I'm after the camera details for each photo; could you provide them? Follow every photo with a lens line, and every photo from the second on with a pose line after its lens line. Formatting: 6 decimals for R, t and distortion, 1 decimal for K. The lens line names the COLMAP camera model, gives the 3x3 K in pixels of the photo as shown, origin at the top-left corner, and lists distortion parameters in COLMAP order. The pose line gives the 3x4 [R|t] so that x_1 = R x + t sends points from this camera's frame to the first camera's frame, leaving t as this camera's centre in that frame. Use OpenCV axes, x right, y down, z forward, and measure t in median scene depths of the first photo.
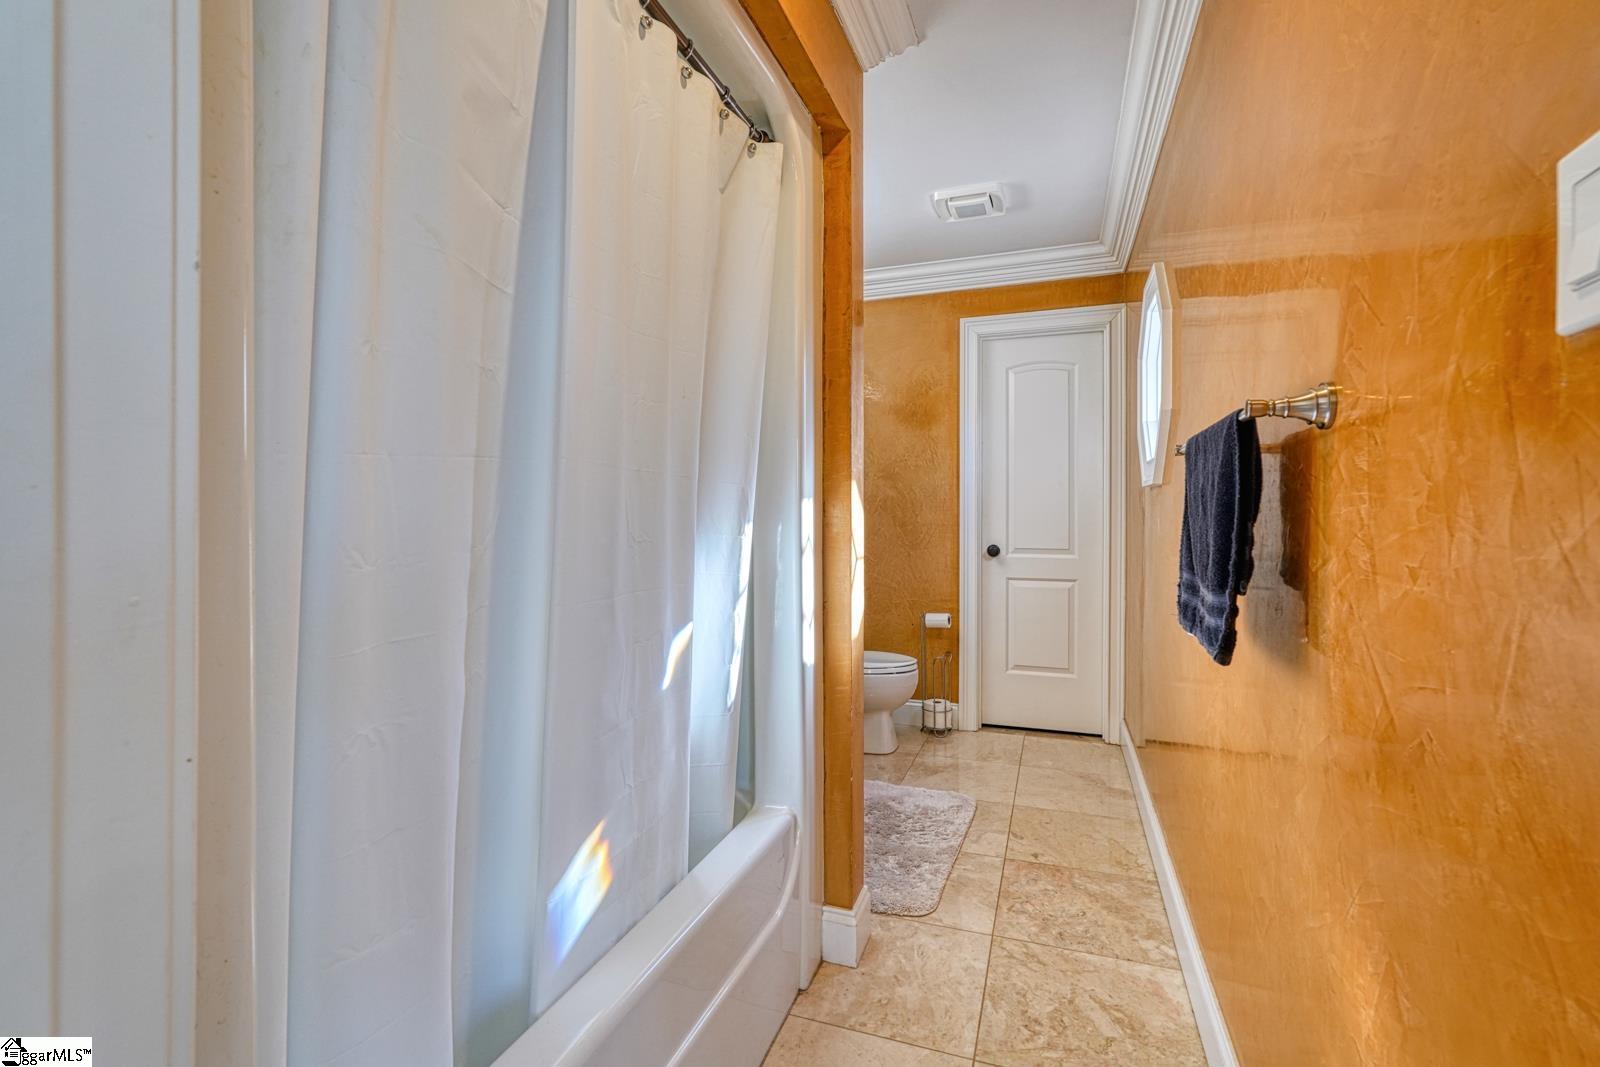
lens RADIAL K [[703.4, 0, 797.4], [0, 703.4, 518.1], [0, 0, 1]] dist [-0.012363, 0.001580]
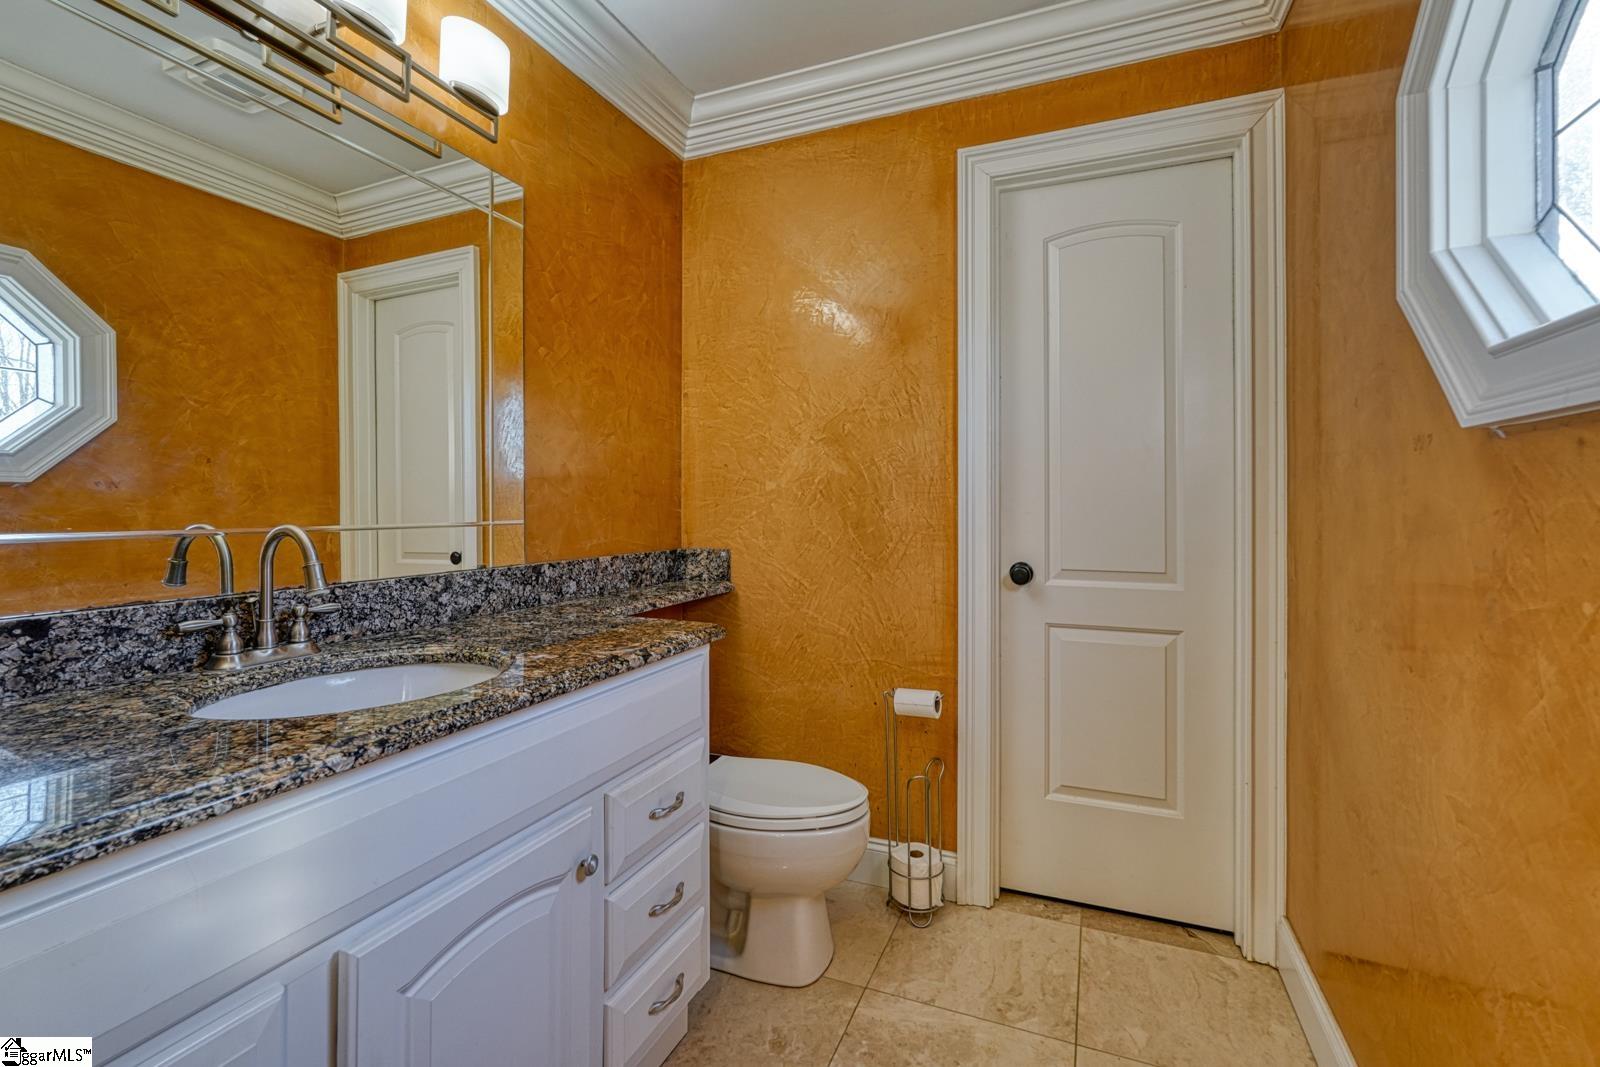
lens RADIAL K [[703.4, 0, 790.7], [0, 703.4, 500.9], [0, 0, 1]] dist [-0.012363, 0.001580]
pose [[0.998628, -0.000487, -0.052359, 0.130615], [0.000147, 0.999979, -0.006493, -0.006213], [0.052361, 0.006477, 0.998607, 0.451842]]
